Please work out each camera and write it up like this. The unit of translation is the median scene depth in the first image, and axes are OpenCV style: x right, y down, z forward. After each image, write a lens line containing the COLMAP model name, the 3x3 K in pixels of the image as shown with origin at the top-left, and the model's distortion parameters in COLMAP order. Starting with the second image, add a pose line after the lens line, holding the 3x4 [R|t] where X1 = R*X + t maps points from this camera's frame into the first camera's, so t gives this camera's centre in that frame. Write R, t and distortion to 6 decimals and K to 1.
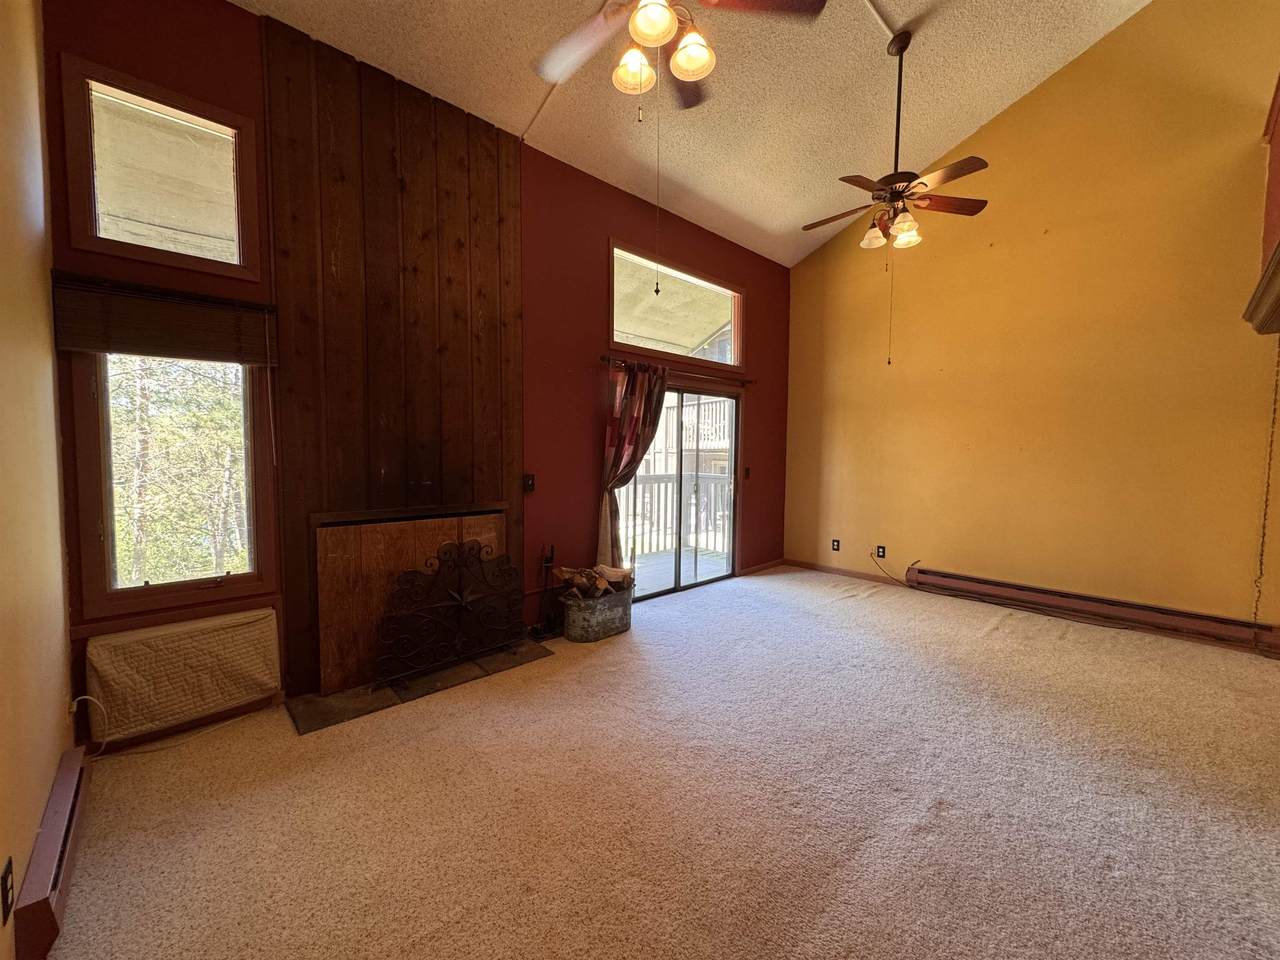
lens RADIAL K [[512.4, 0, 640.7], [0, 512.4, 478.3], [0, 0, 1]] dist [-0.003257, -0.000032]
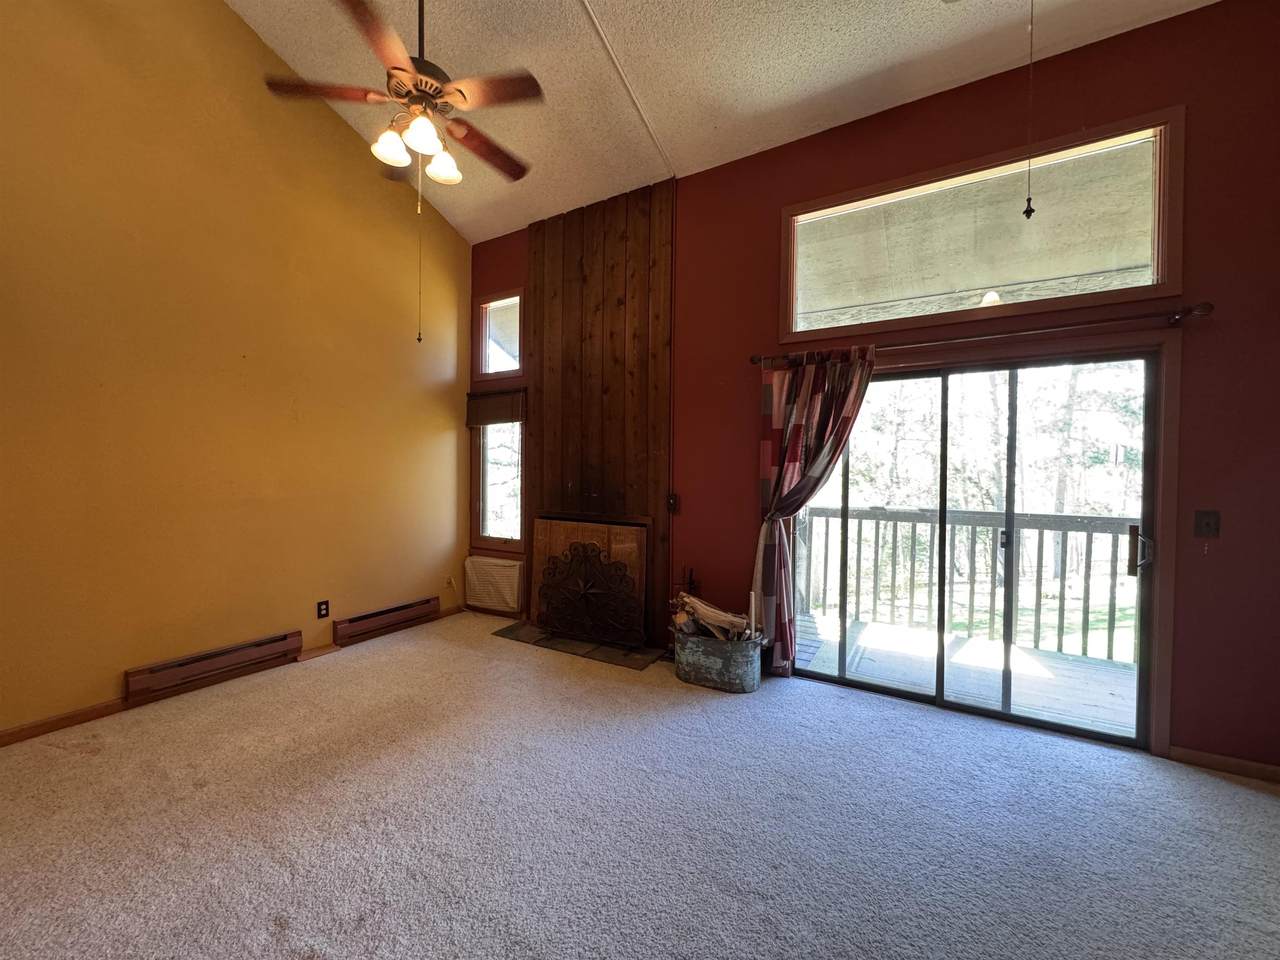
lens RADIAL K [[506.3, 0, 640.0], [0, 506.3, 480.0], [0, 0, 1]] dist [-0.001478, -0.000088]
pose [[0.263980, 0.007759, -0.964497, 0.797310], [-0.060018, 0.998162, -0.008397, -0.023843], [0.962659, 0.060104, 0.263961, 0.719492]]
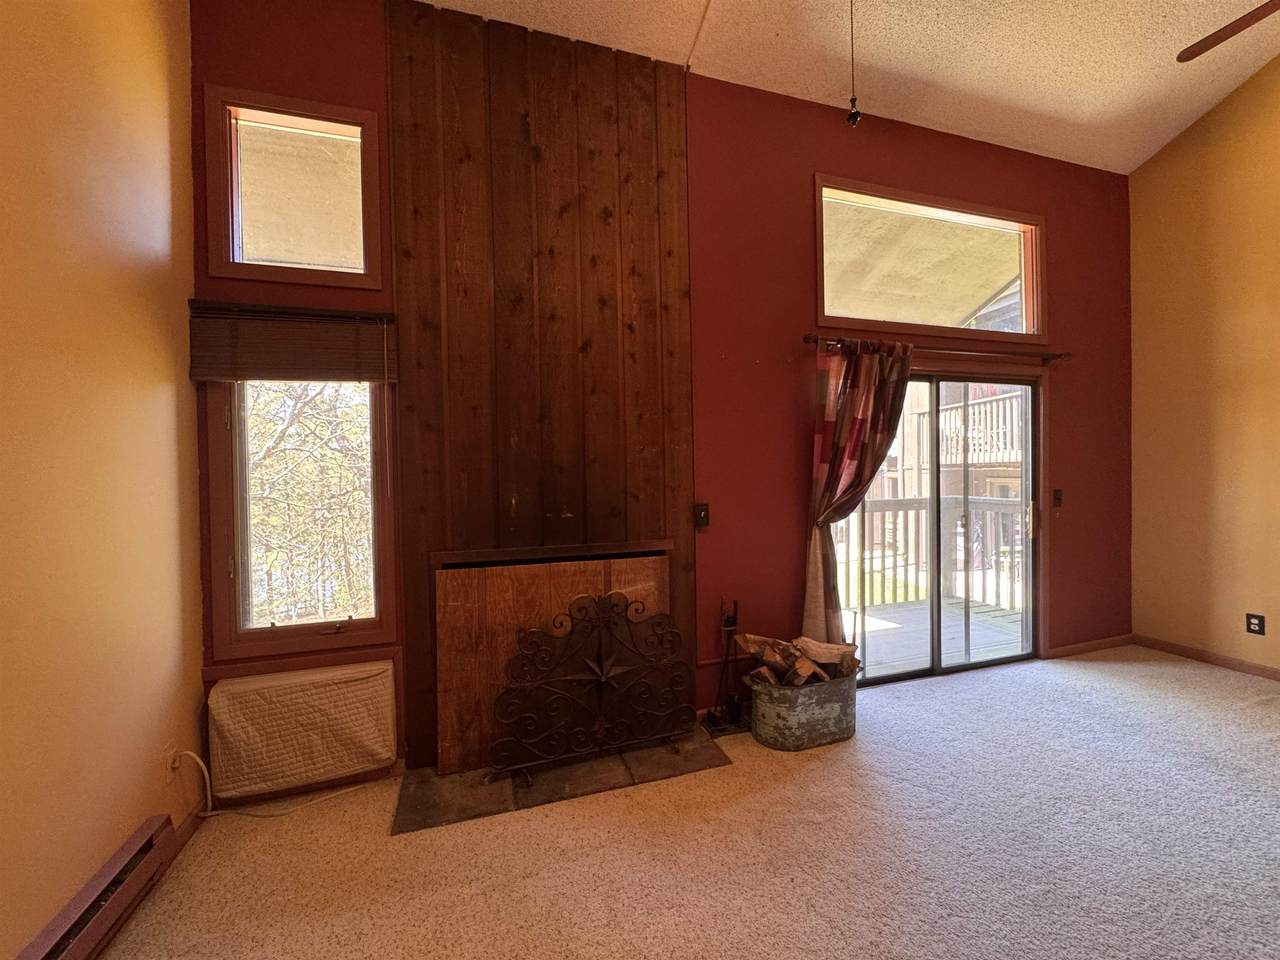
lens RADIAL K [[512.4, 0, 640.7], [0, 512.4, 478.3], [0, 0, 1]] dist [-0.003257, -0.000032]
pose [[0.898731, -0.018714, -0.438101, 0.031610], [0.001171, 0.999188, -0.040280, -0.015170], [0.438499, 0.035688, 0.898023, 0.313002]]
